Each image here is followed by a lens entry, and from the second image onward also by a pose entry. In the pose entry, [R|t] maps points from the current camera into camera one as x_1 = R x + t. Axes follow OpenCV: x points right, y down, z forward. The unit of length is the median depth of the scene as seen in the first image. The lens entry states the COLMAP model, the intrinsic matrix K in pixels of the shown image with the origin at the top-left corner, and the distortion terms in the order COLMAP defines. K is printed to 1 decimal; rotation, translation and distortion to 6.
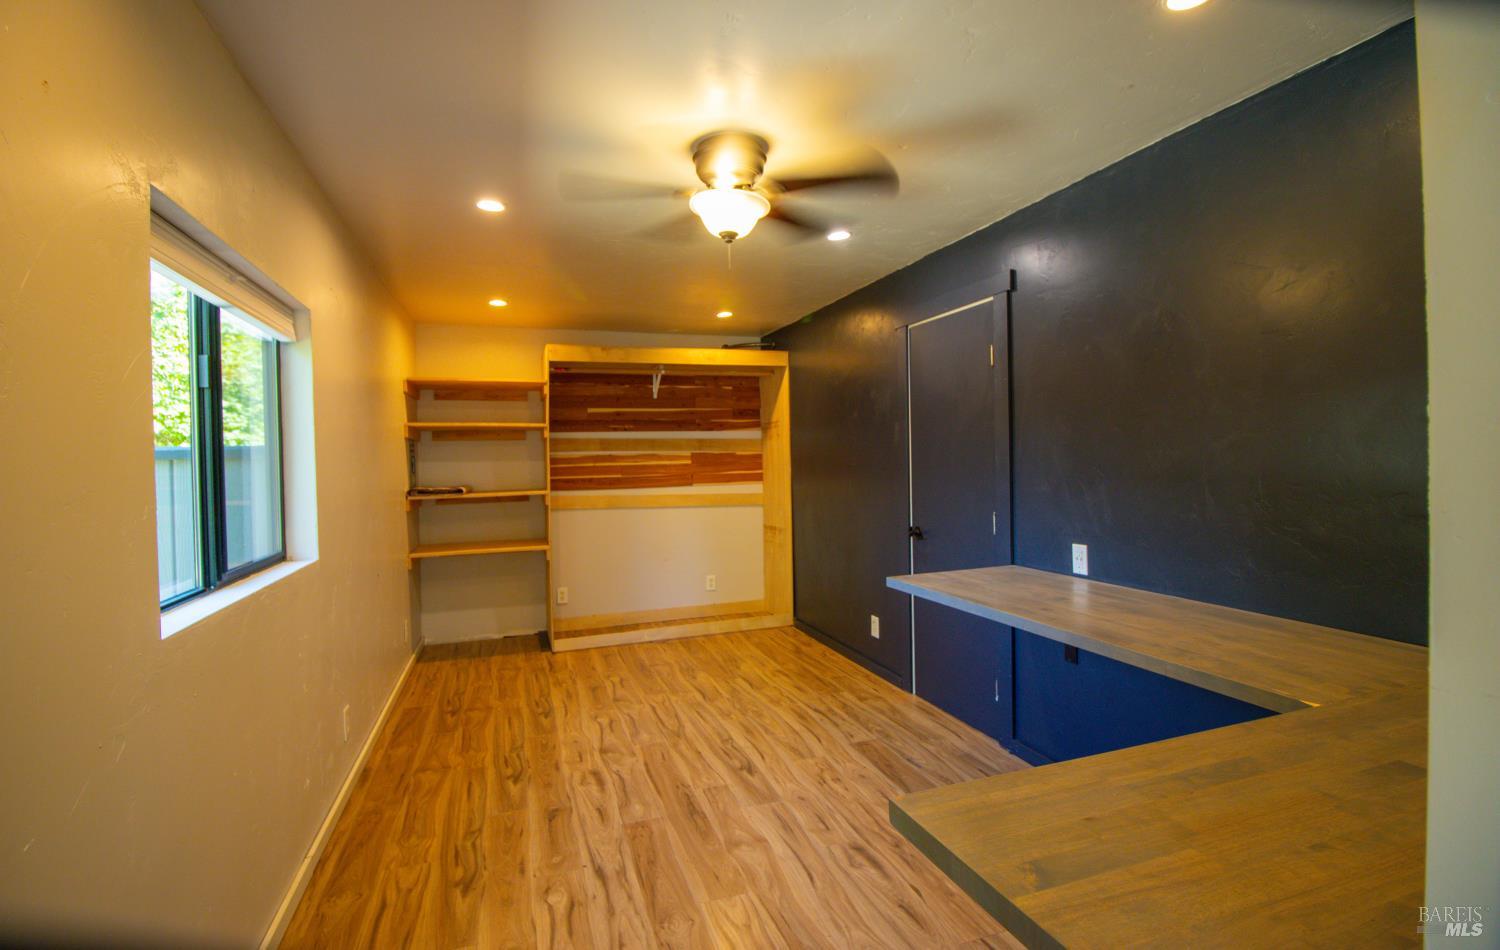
lens RADIAL K [[695.0, 0, 748.8], [0, 695.0, 470.6], [0, 0, 1]] dist [-0.001742, -0.000344]
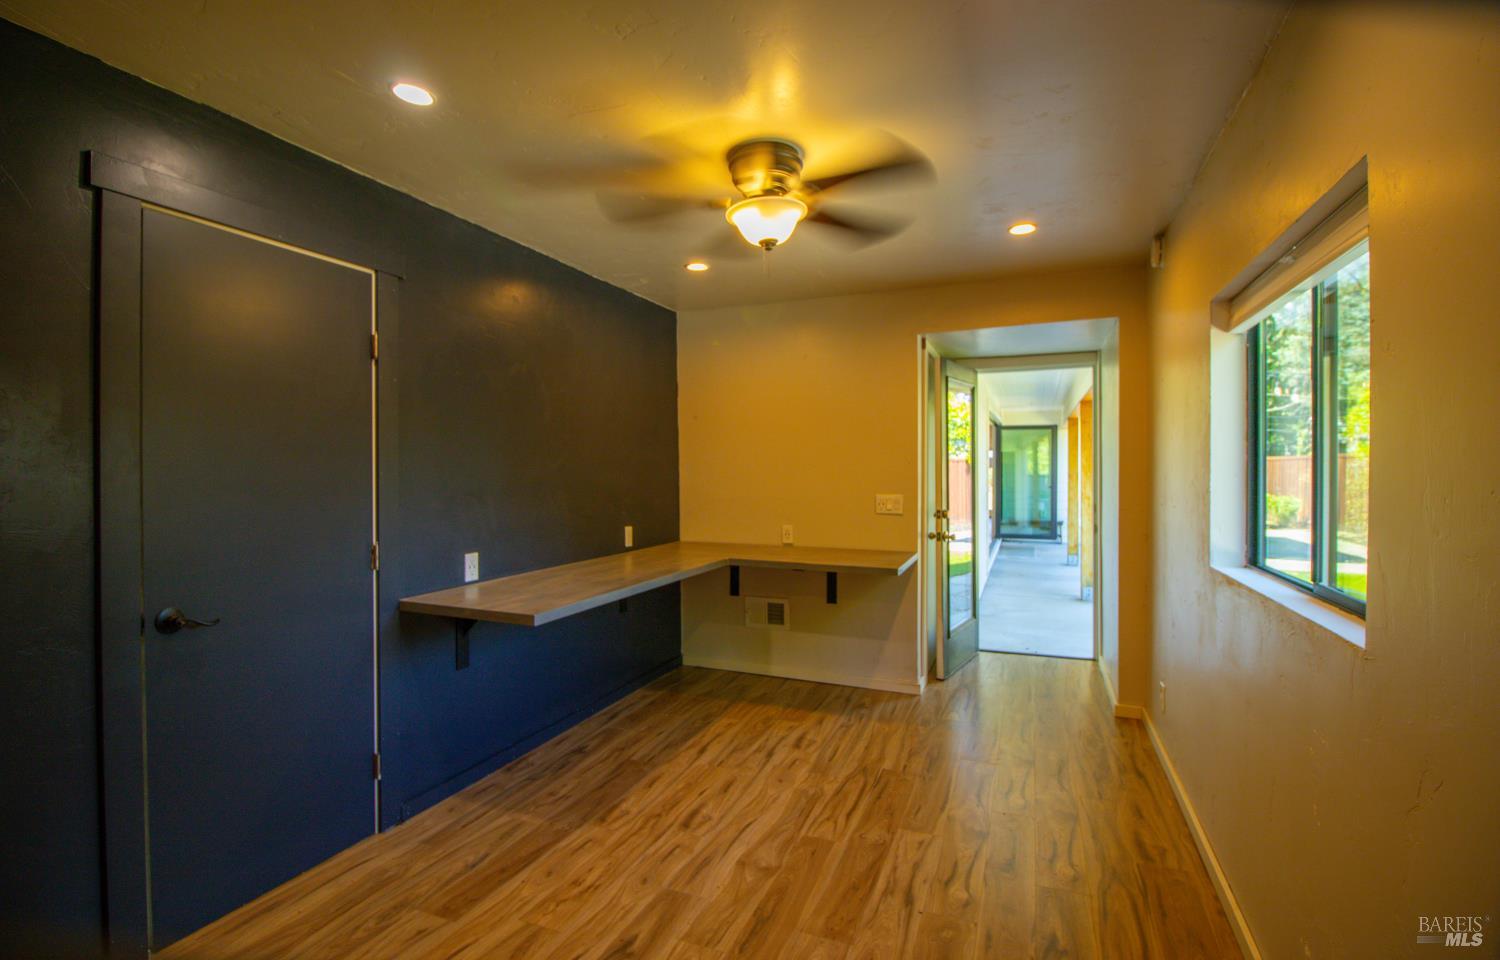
lens RADIAL K [[678.7, 0, 750.0], [0, 678.7, 480.0], [0, 0, 1]] dist [-0.000638, -0.014240]
pose [[-0.749669, 0.014107, 0.661662, -0.623368], [0.029550, 0.999489, 0.012171, -0.009617], [-0.661153, 0.028676, -0.749703, 1.690886]]
